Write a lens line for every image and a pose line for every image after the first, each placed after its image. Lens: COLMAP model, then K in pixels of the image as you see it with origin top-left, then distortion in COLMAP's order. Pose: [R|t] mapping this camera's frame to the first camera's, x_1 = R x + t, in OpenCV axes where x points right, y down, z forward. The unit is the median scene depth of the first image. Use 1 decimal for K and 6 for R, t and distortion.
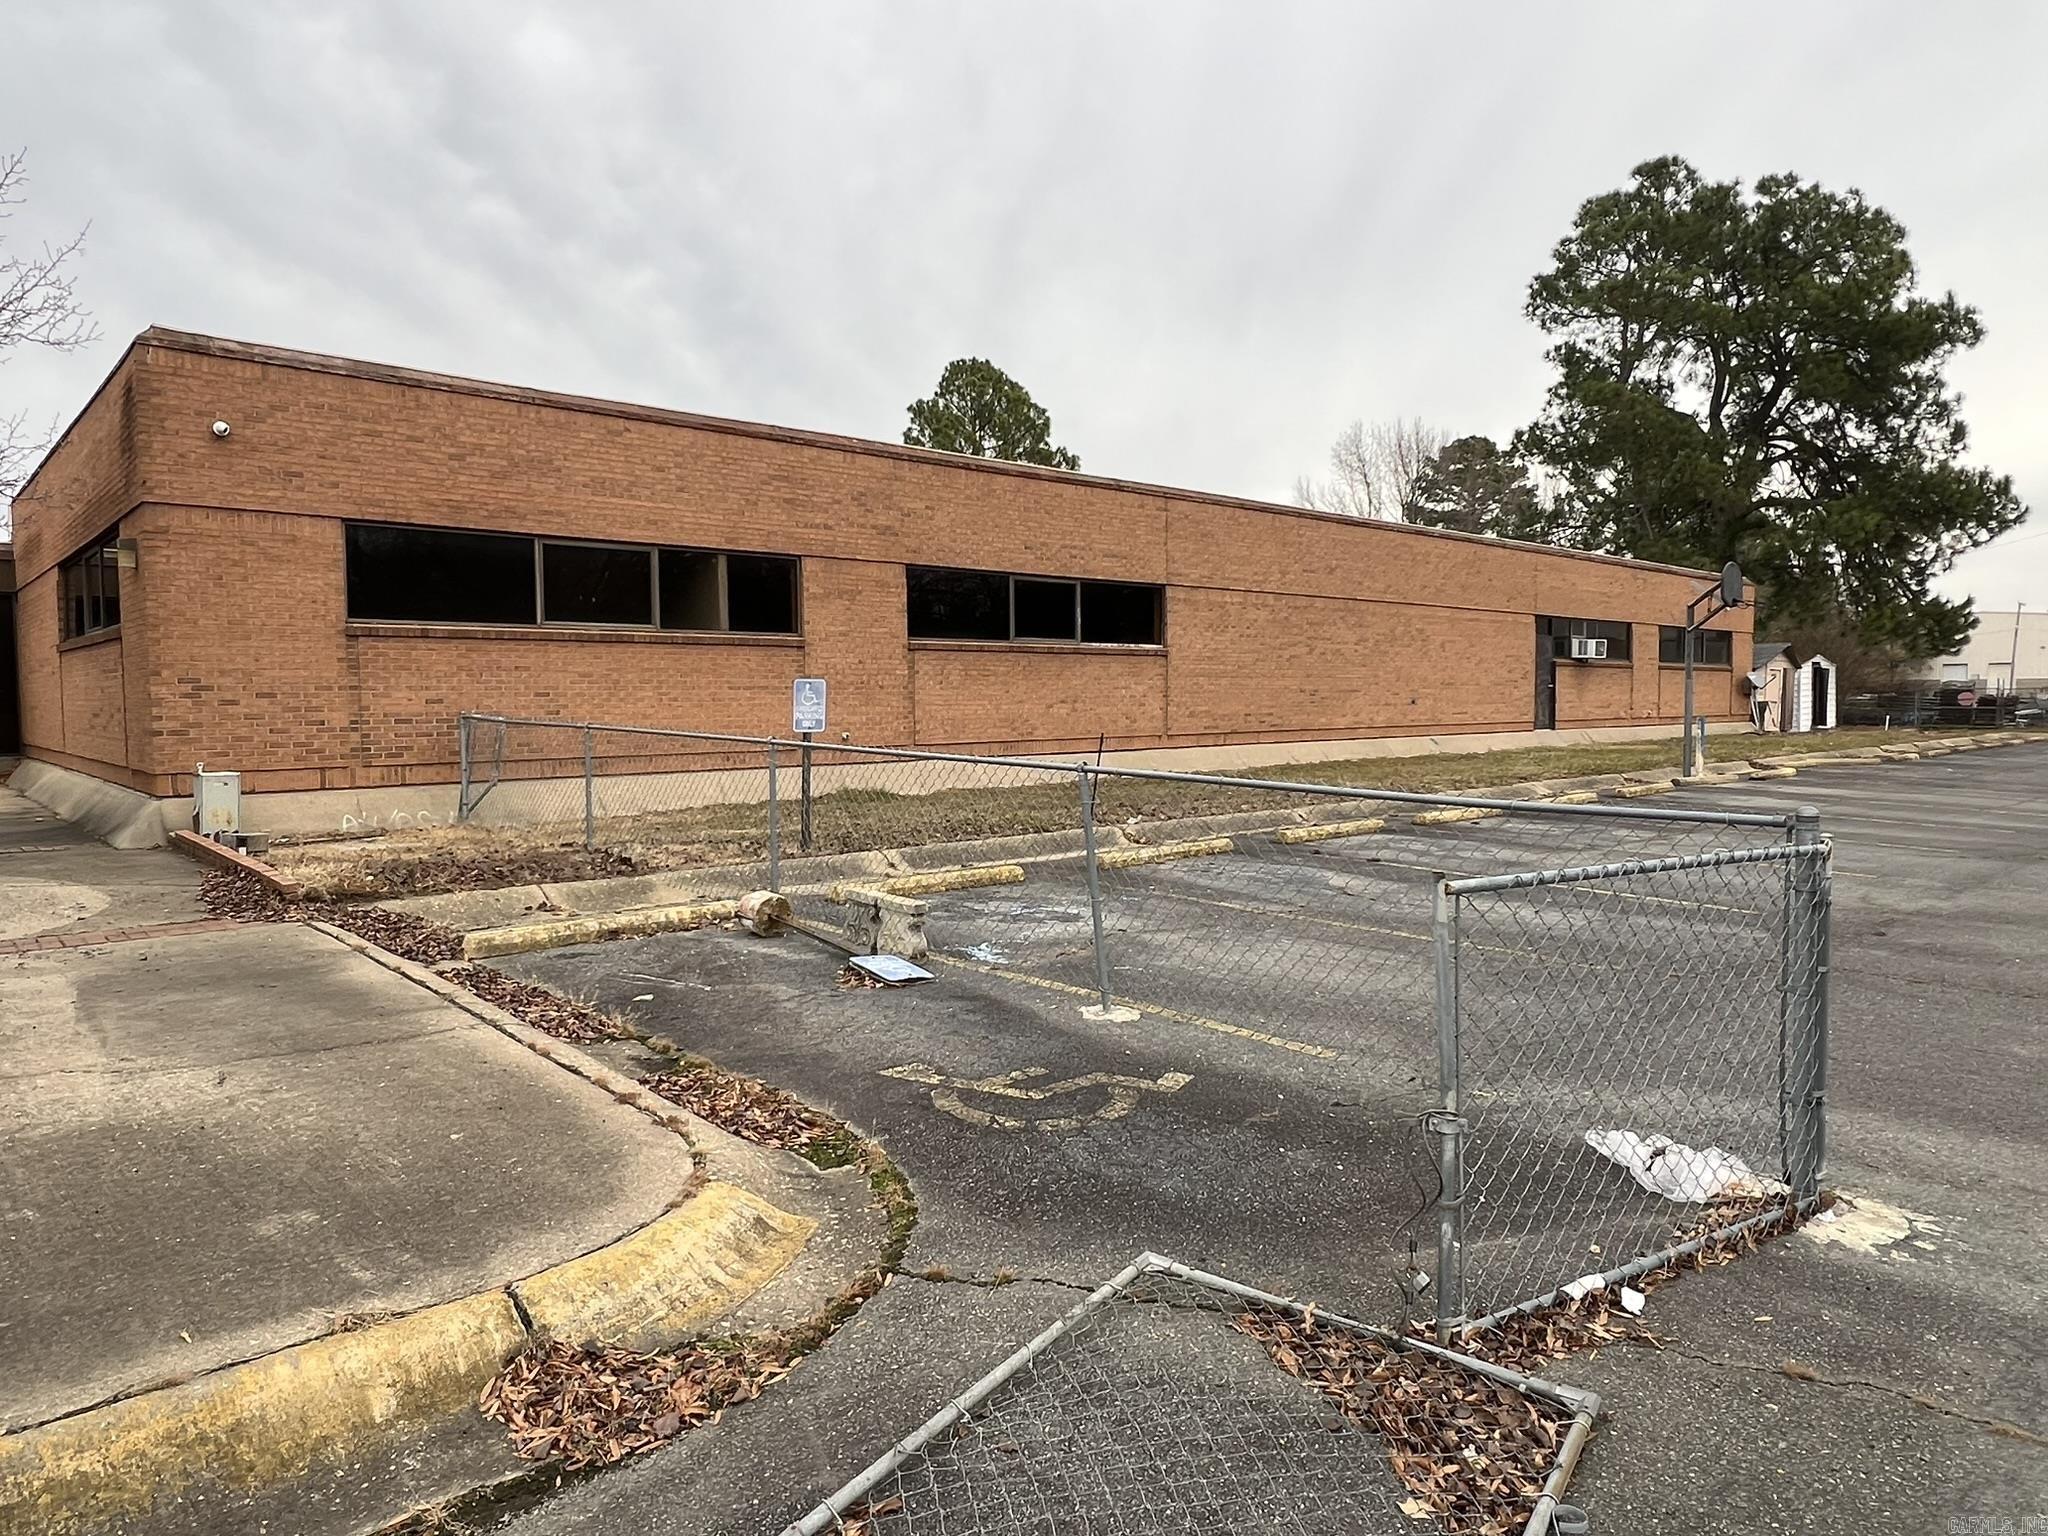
lens RADIAL K [[1284.3, 0, 1022.2], [0, 1284.3, 763.6], [0, 0, 1]] dist [-0.004074, 0.002968]
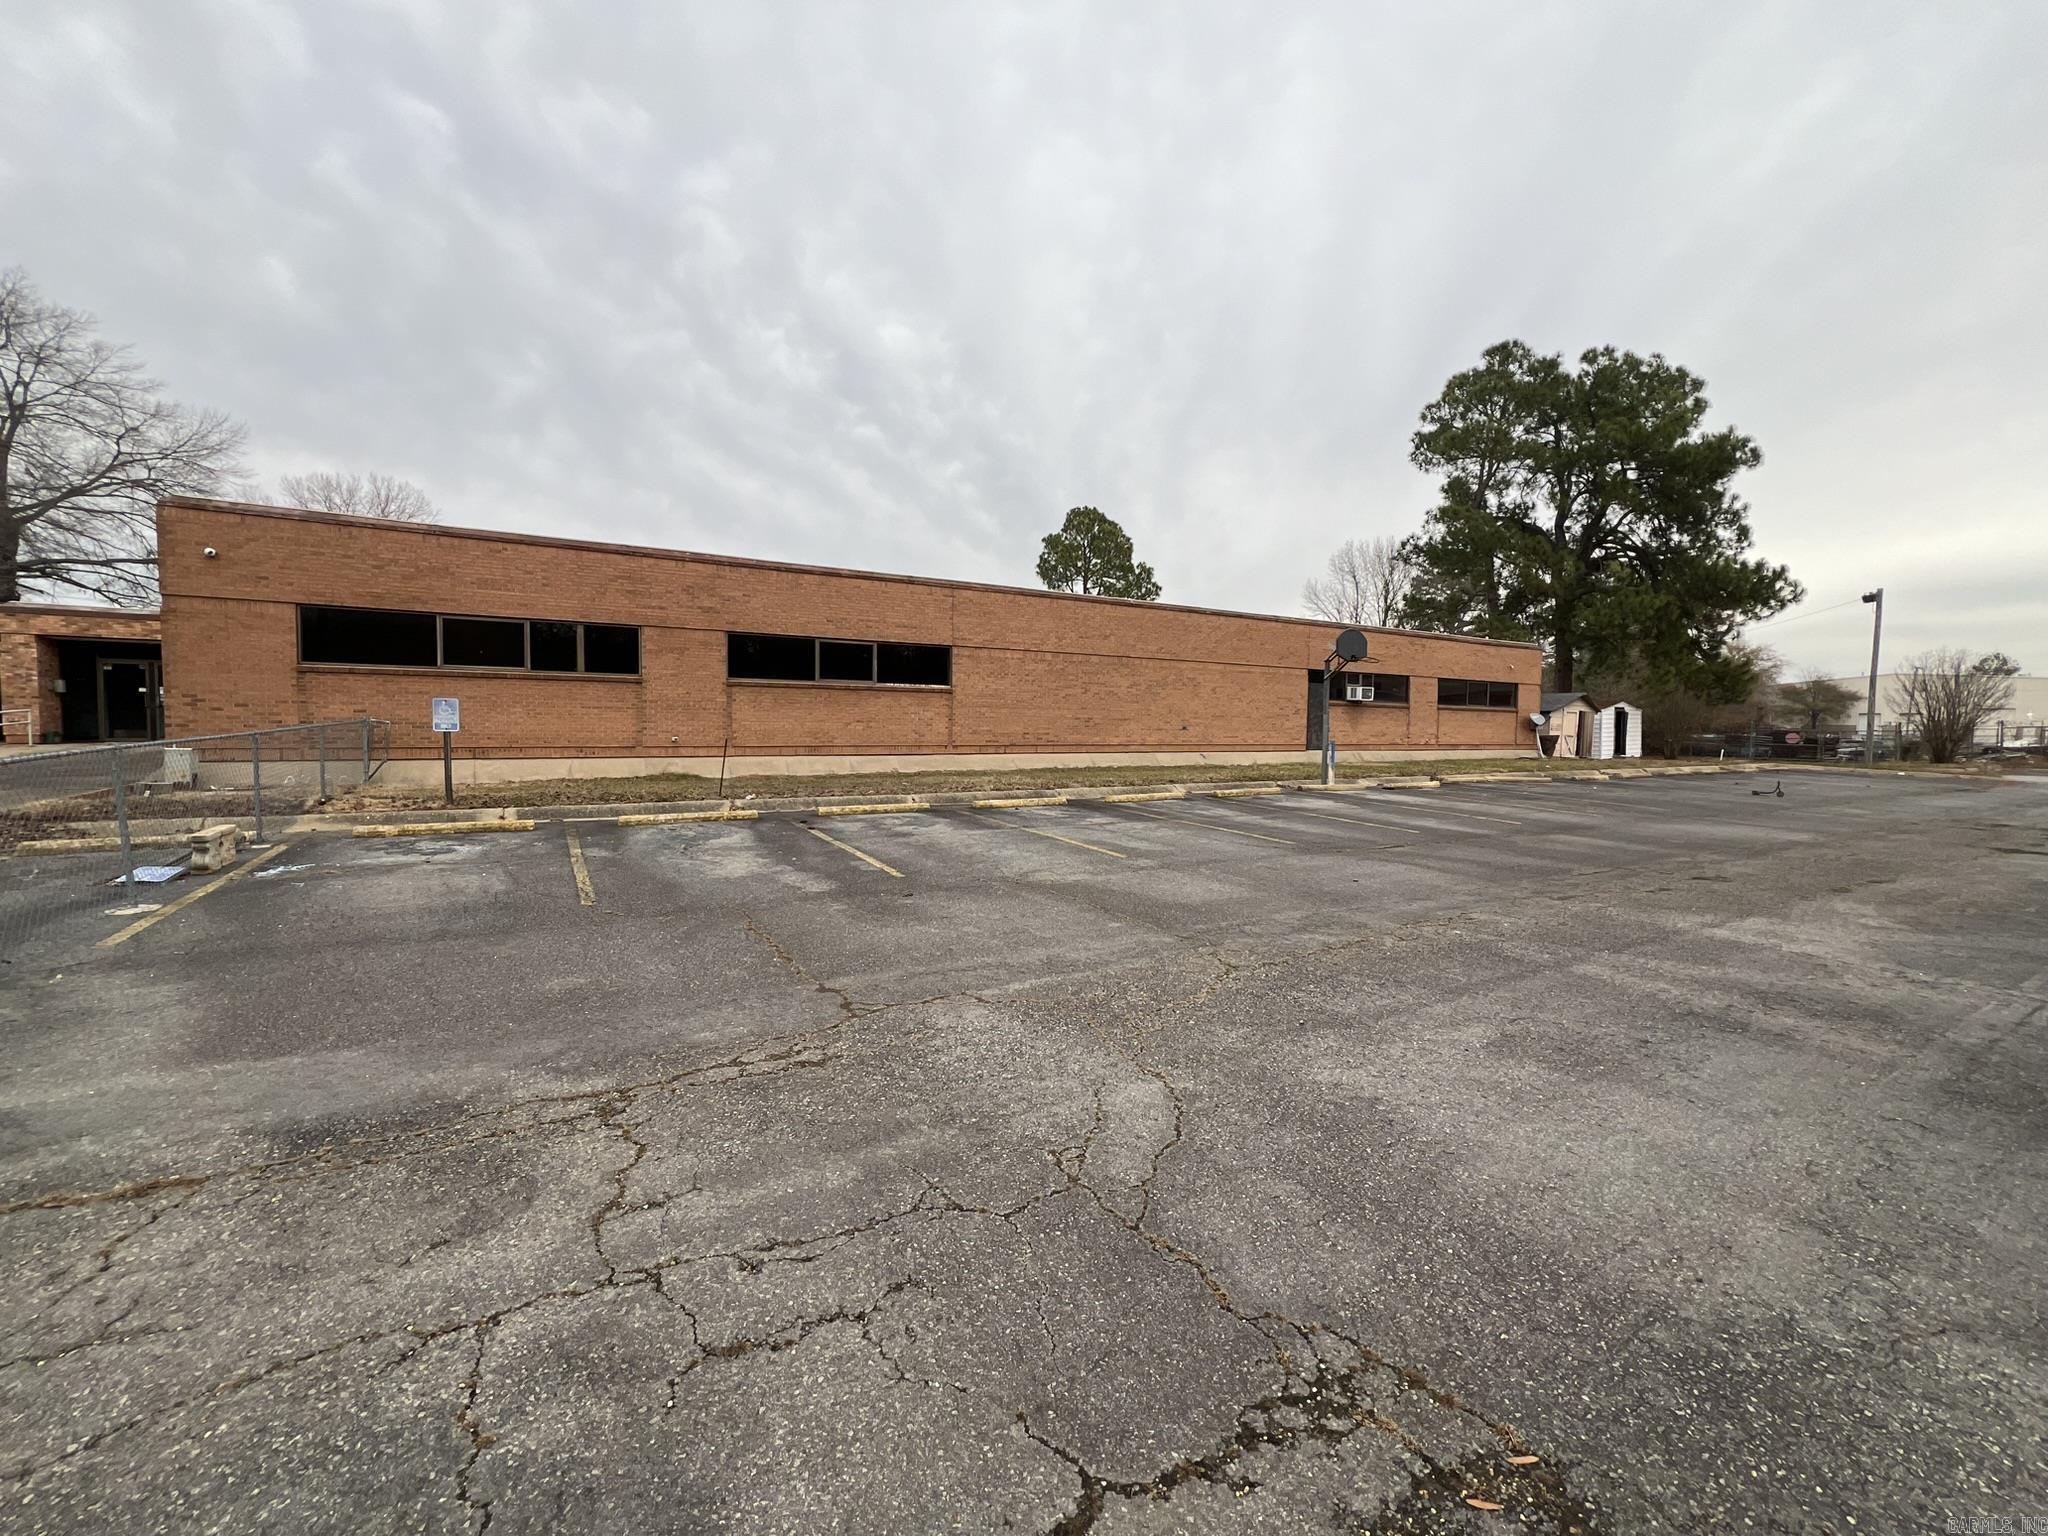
lens RADIAL K [[814.3, 0, 1024.0], [0, 814.3, 756.0], [0, 0, 1]] dist [-0.000596, -0.000002]
pose [[0.977803, 0.026833, -0.207803, 0.592880], [-0.029610, 0.999509, -0.010268, -0.004054], [0.207425, 0.016193, 0.978117, 0.127050]]
